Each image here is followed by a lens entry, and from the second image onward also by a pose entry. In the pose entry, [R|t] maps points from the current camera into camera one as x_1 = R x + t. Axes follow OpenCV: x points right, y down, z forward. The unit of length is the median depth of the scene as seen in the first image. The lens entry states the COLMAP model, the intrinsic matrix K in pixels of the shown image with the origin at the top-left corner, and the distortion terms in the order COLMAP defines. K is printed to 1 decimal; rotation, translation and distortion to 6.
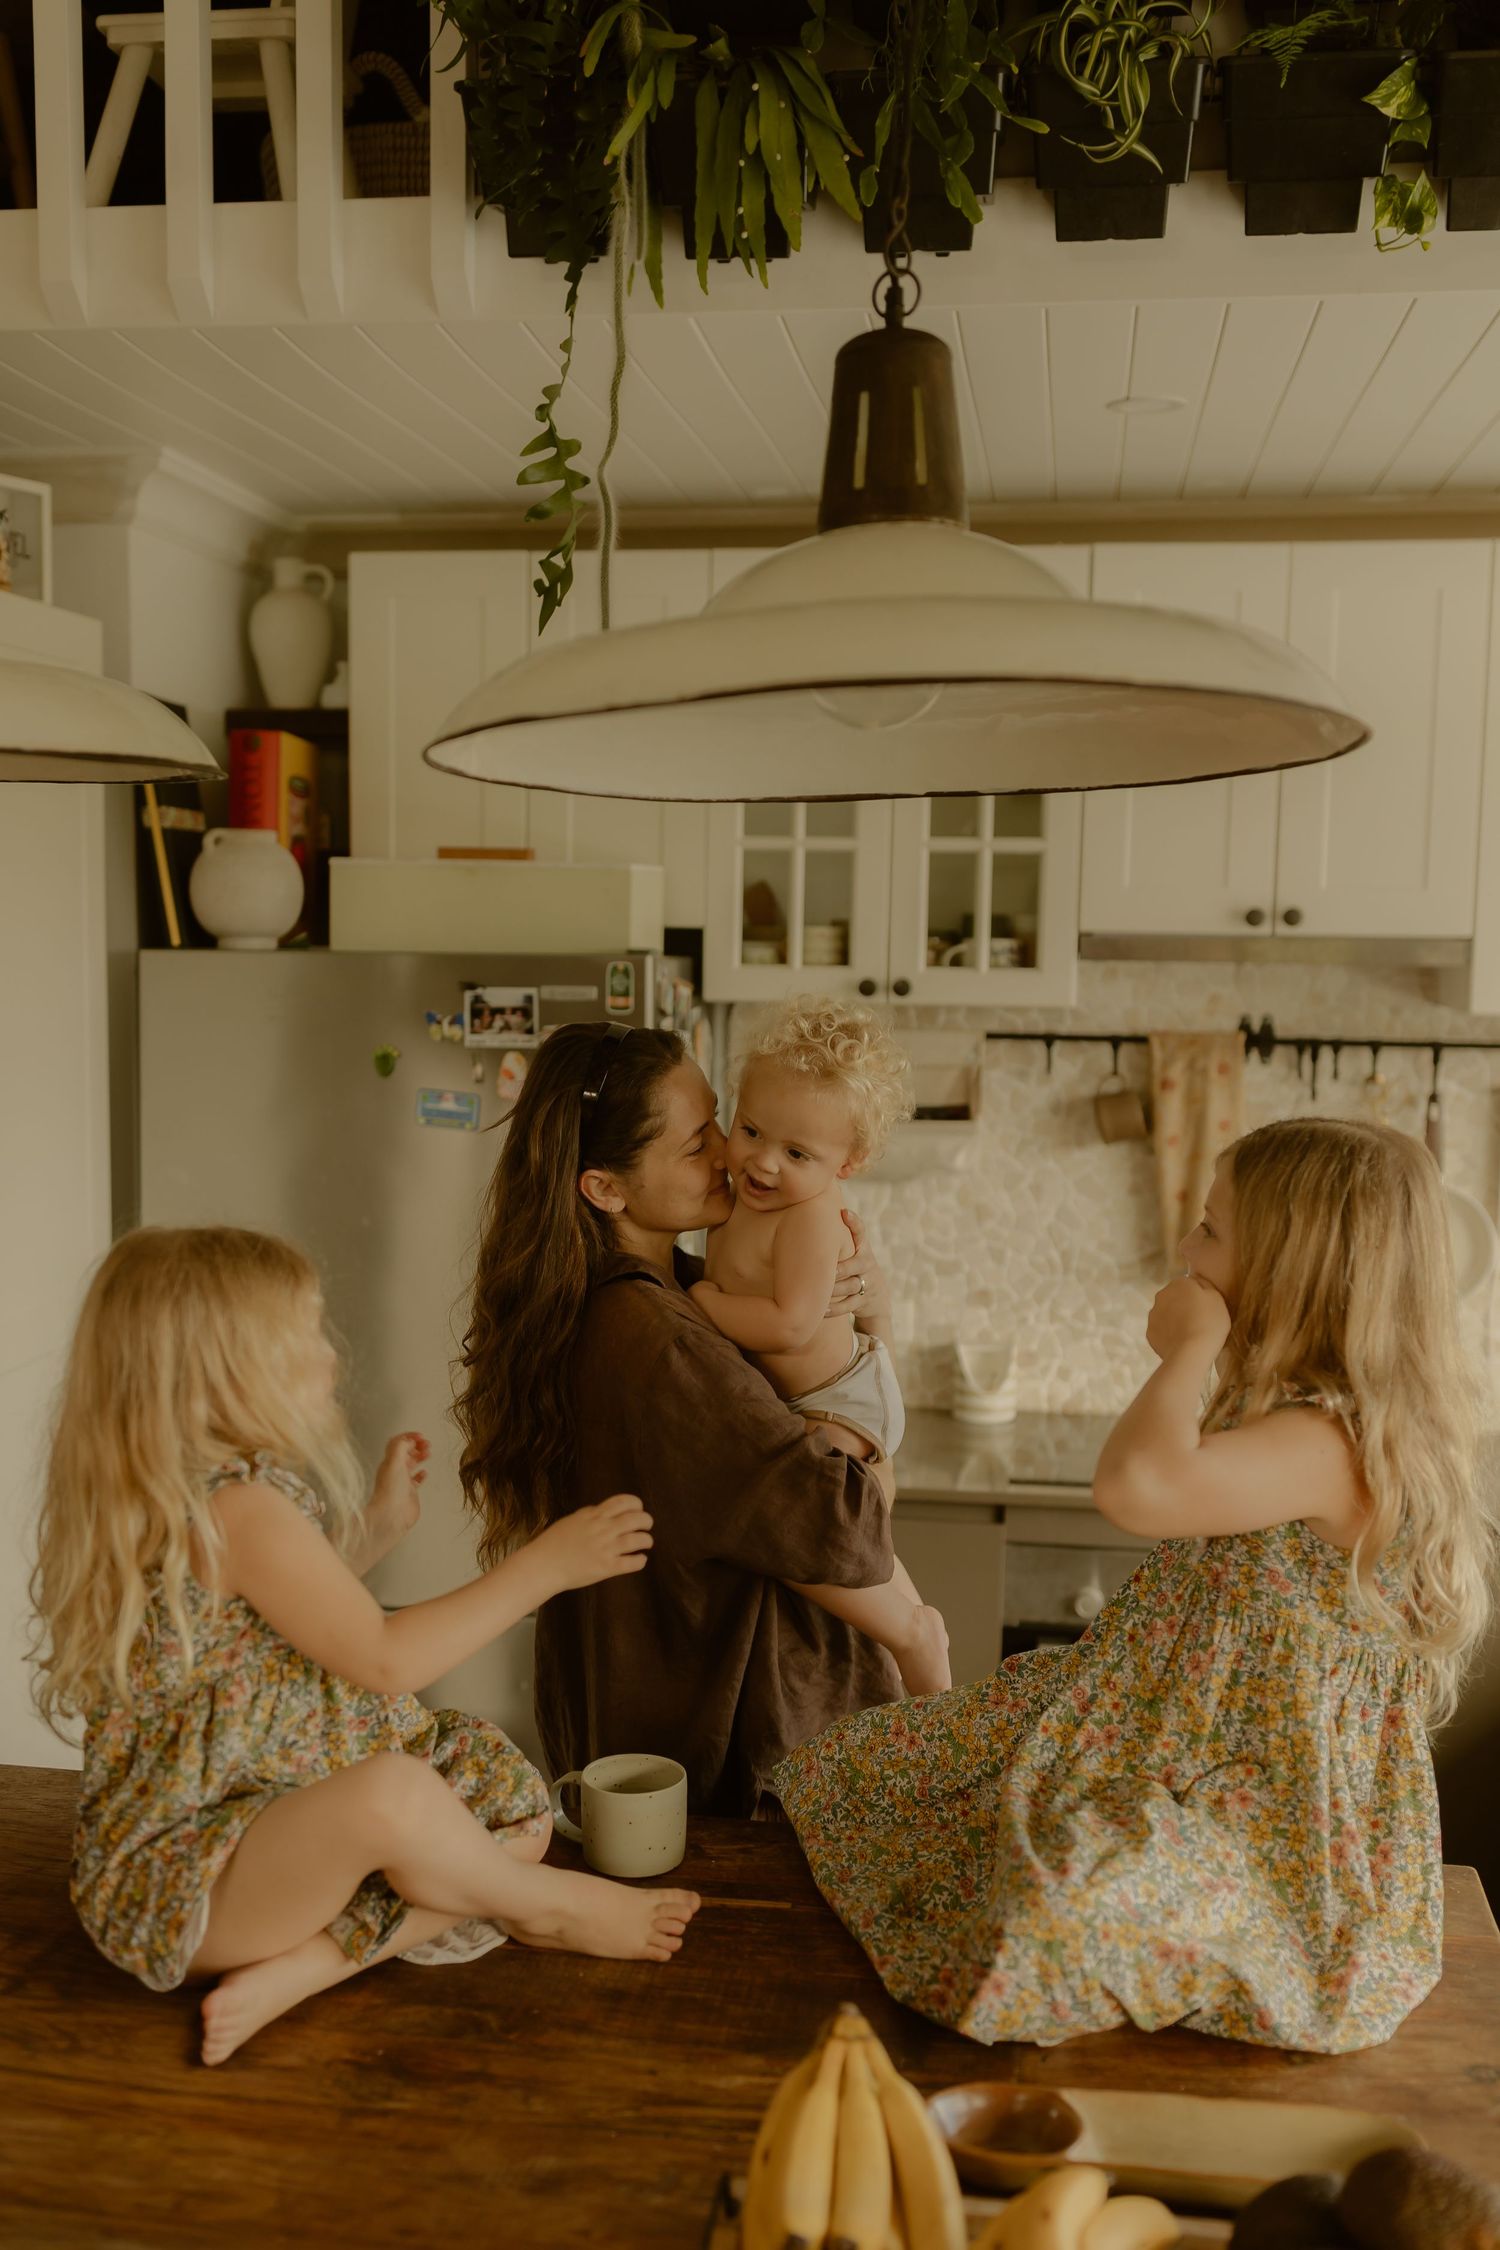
lens RADIAL K [[2291.1, 0, 731.5], [0, 2291.1, 1168.7], [0, 0, 1]] dist [0.008699, 0.000000]
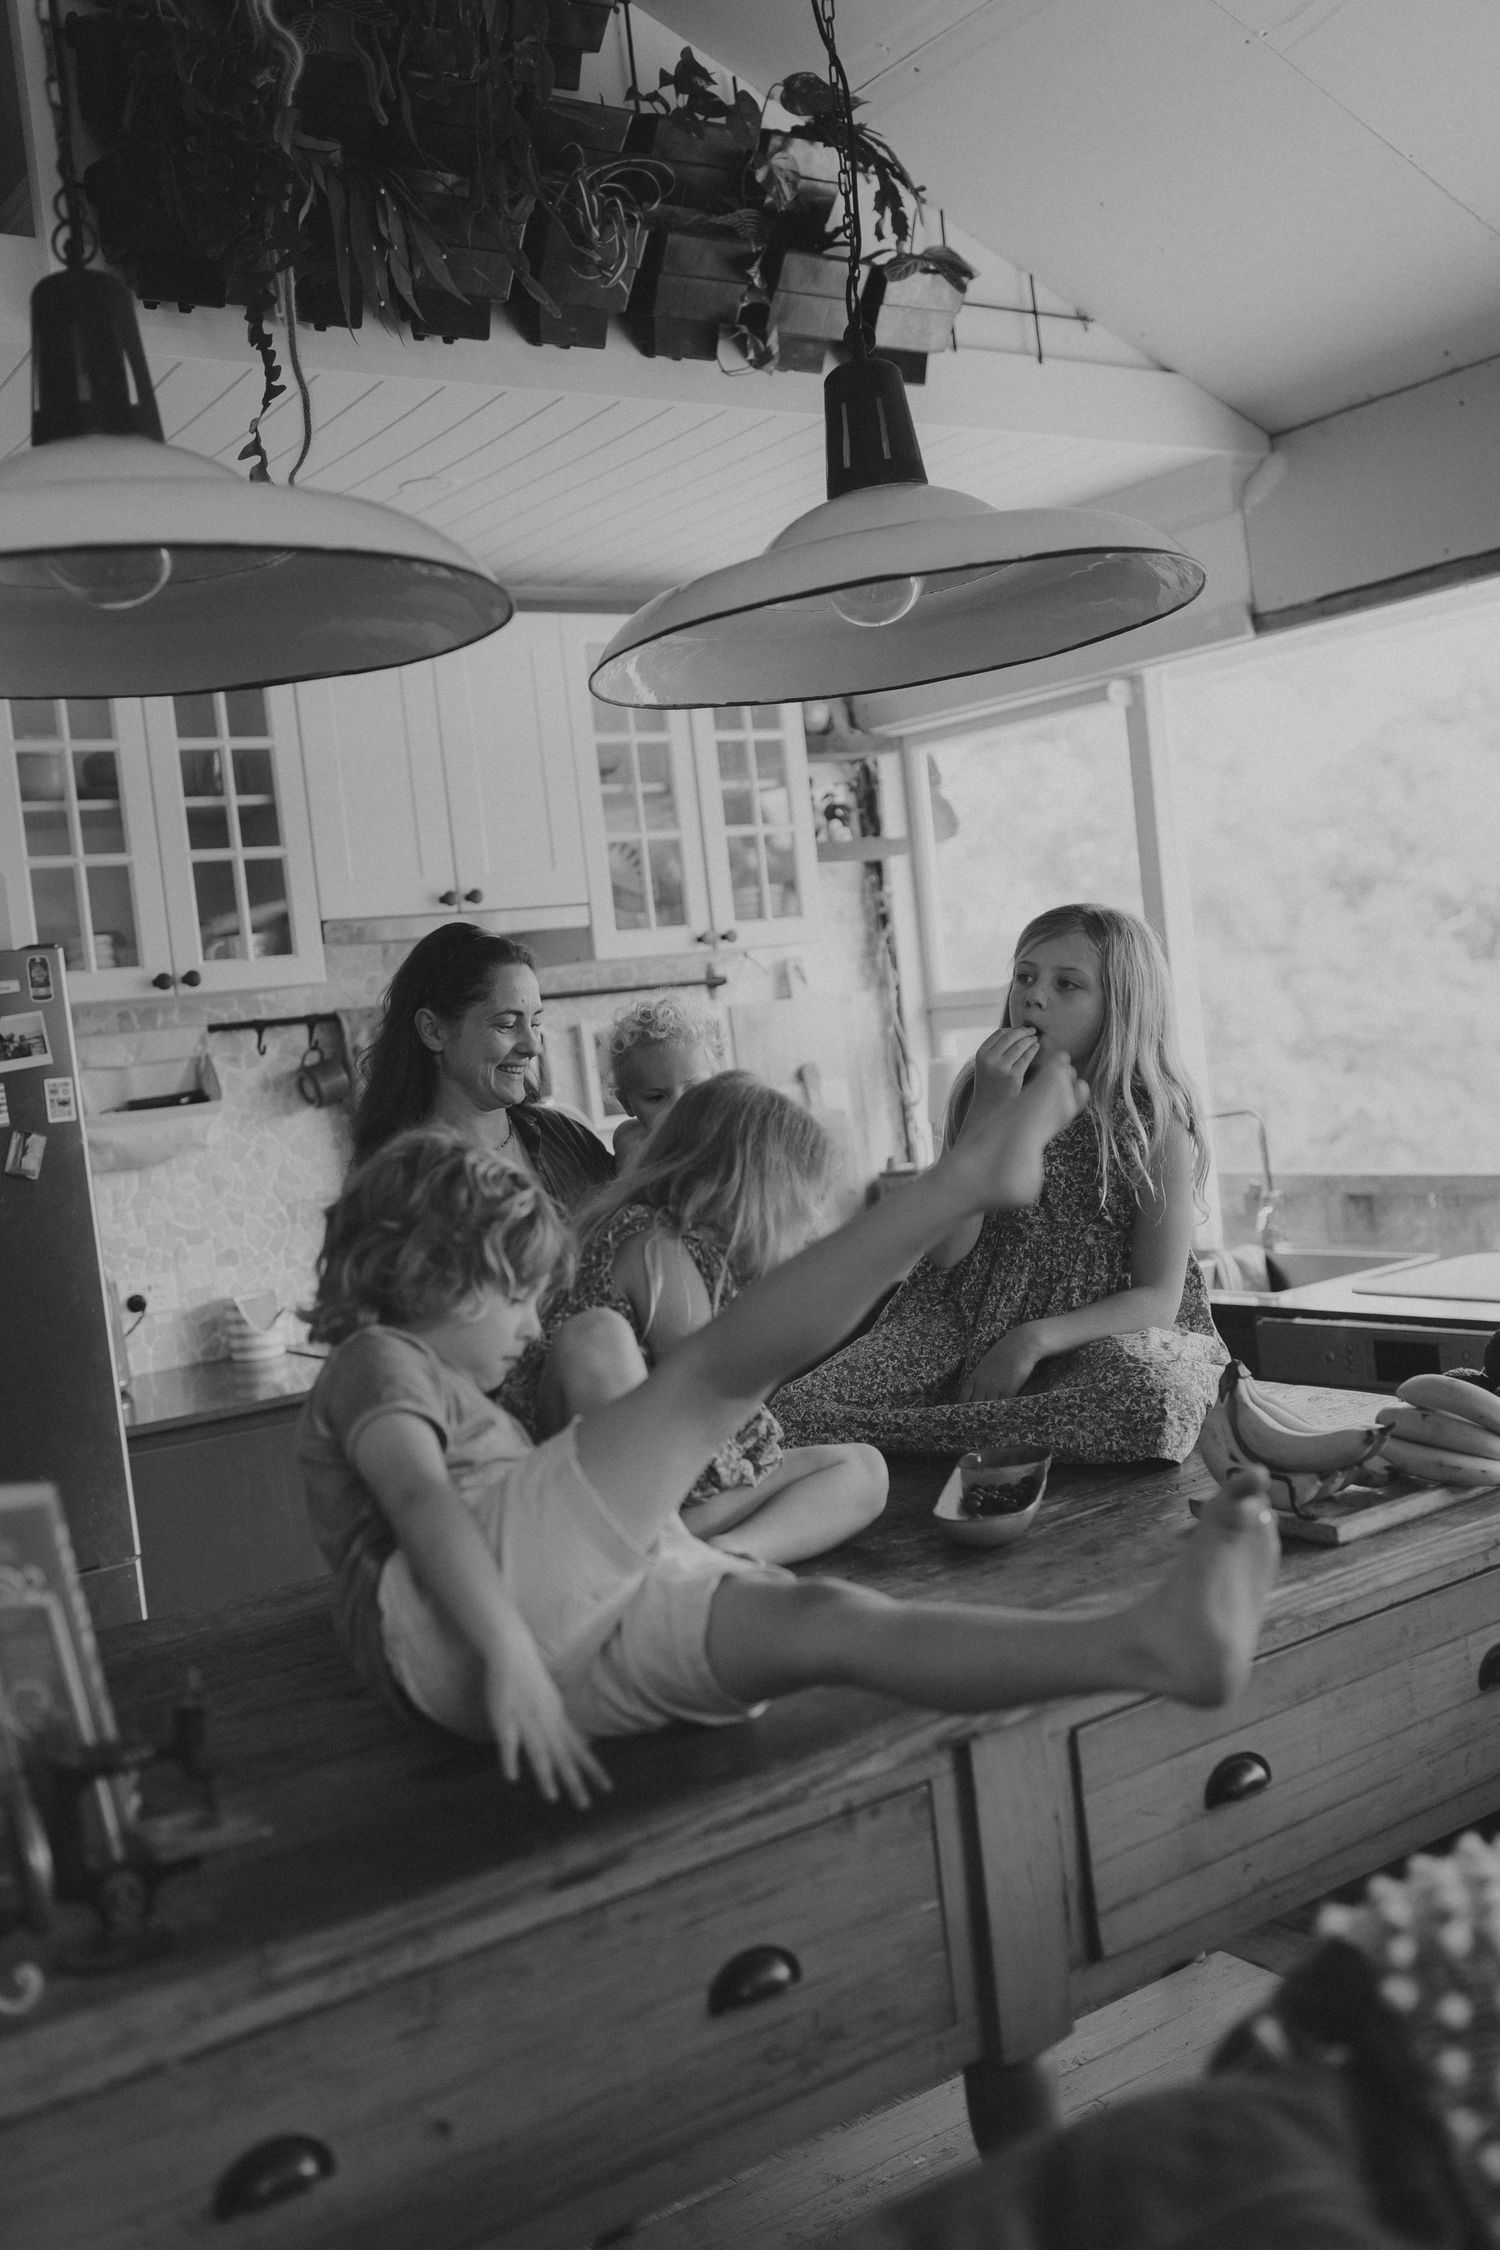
lens RADIAL K [[2126.5, 0, 731.8], [0, 2126.5, 1119.0], [0, 0, 1]] dist [0.007282, 0.000000]
pose [[0.722121, -0.122420, 0.680849, -0.492213], [0.187428, 0.982027, -0.022216, 0.068308], [-0.665892, 0.143653, 0.732087, 0.049797]]
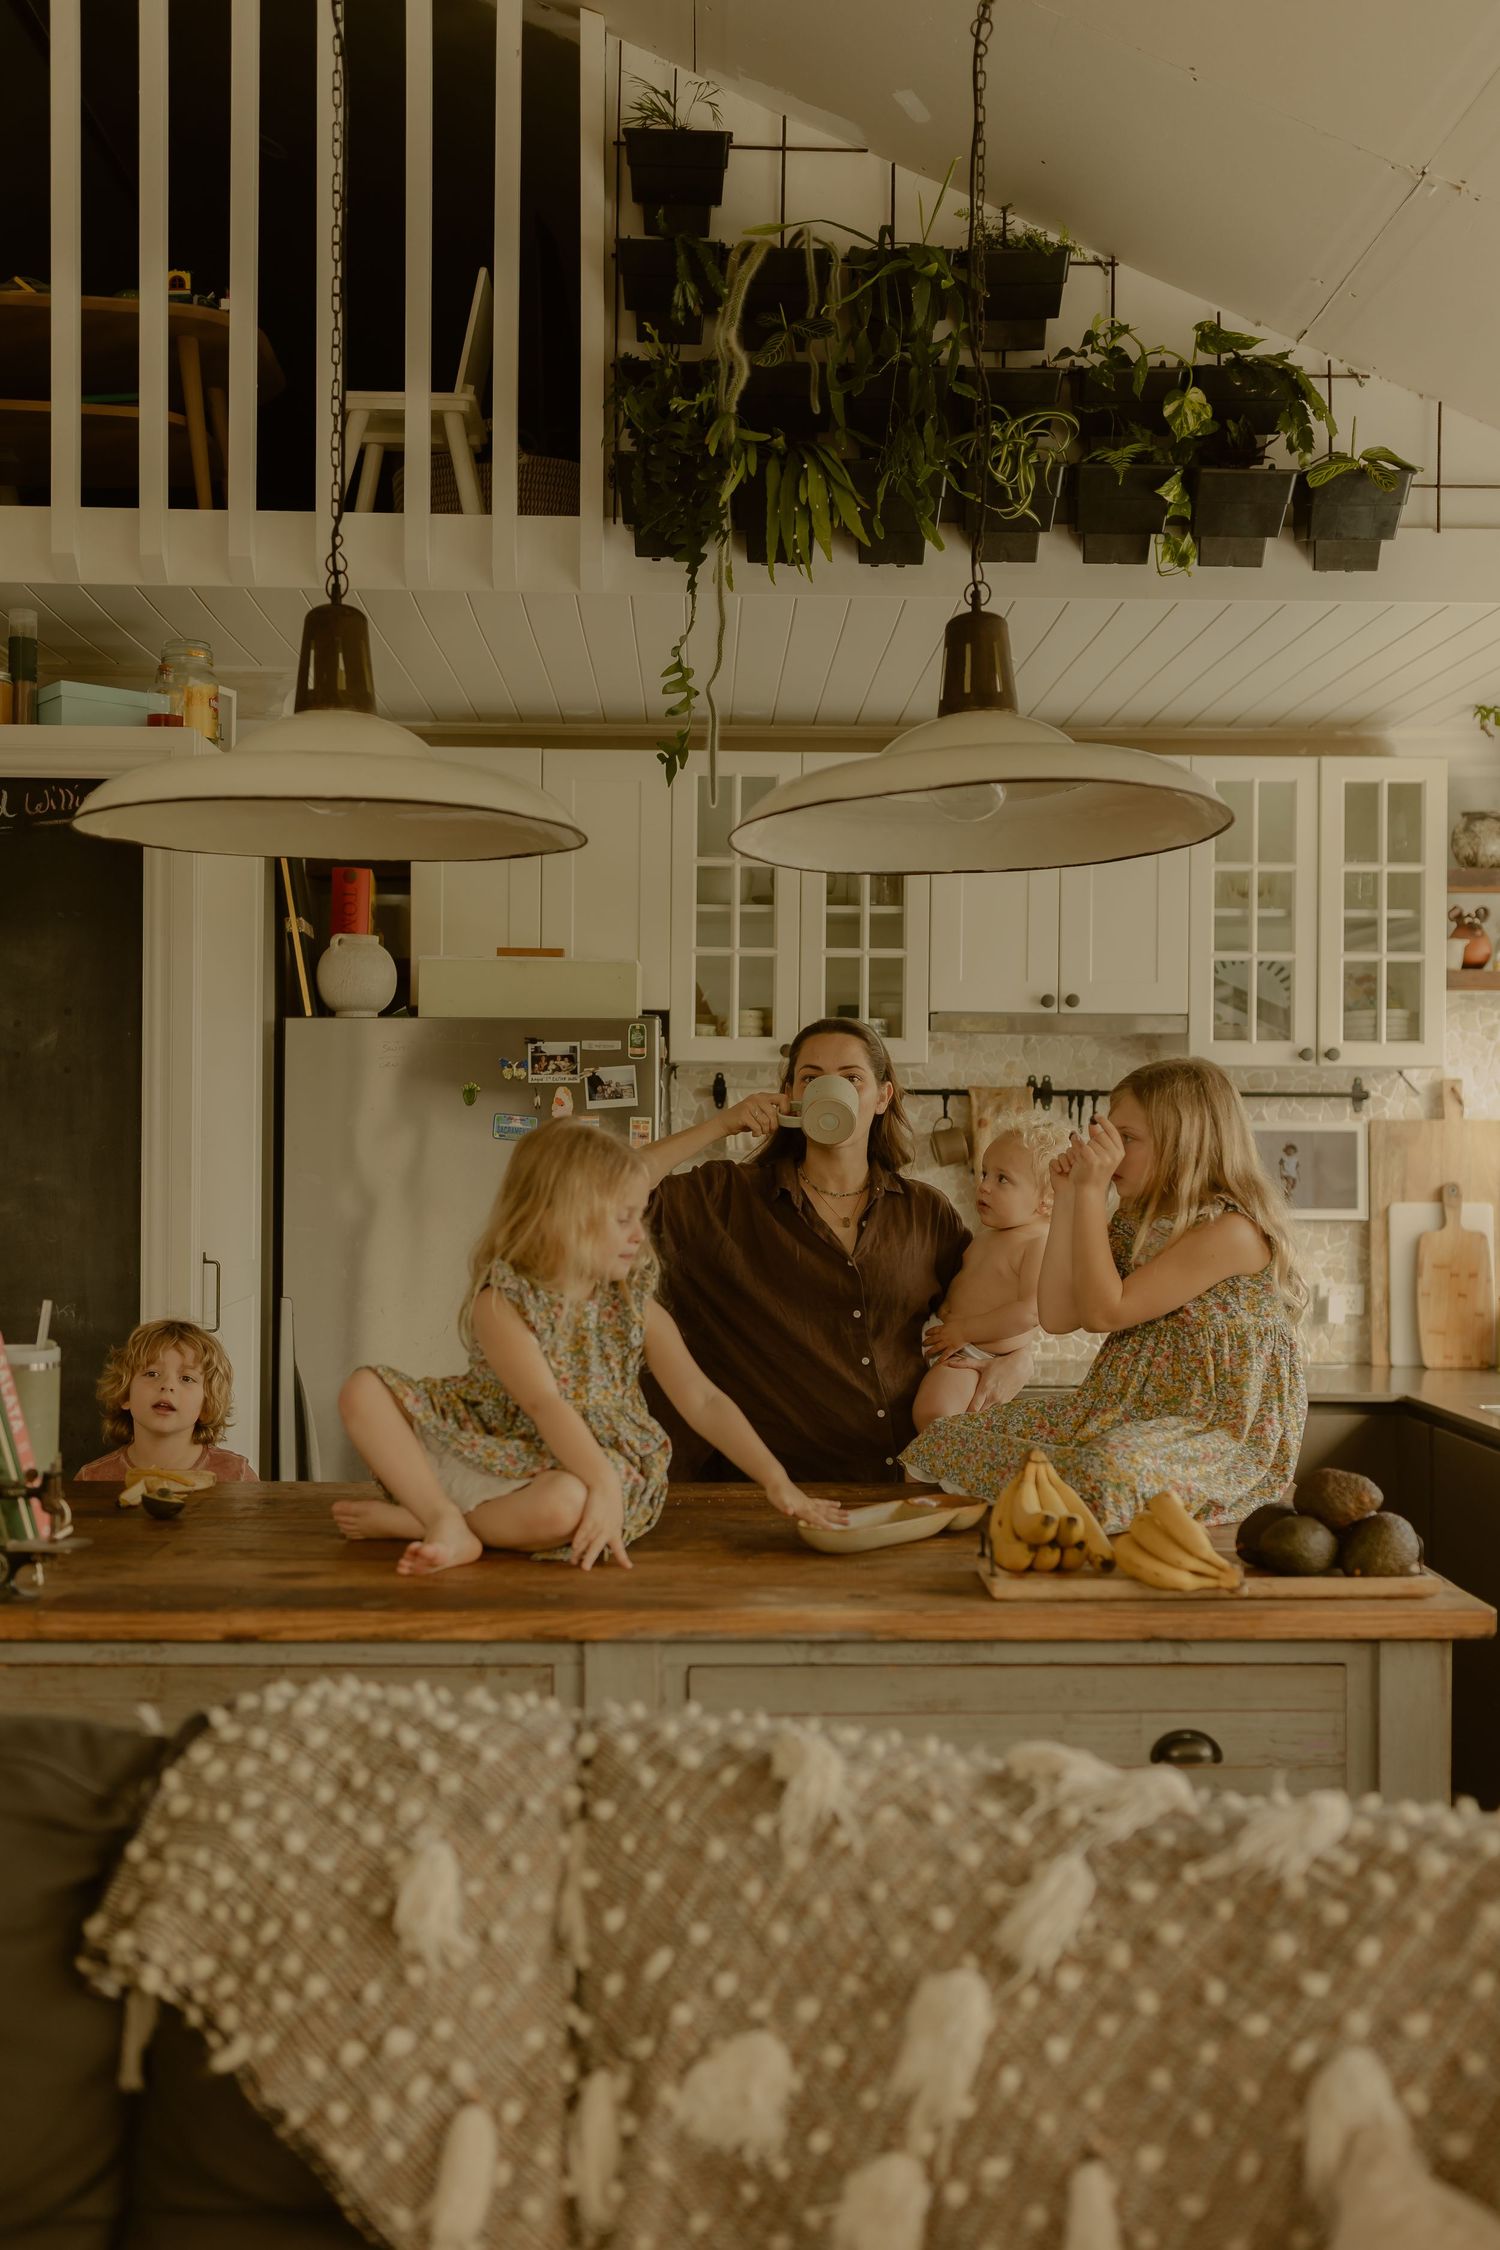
lens RADIAL K [[2126.5, 0, 763.6], [0, 2126.5, 1126.4], [0, 0, 1]] dist [0.007282, 0.000000]
pose [[0.983749, -0.006359, 0.179438, -0.204662], [0.025799, 0.994009, -0.106210, 0.115079], [-0.177688, 0.109113, 0.978019, -0.309403]]
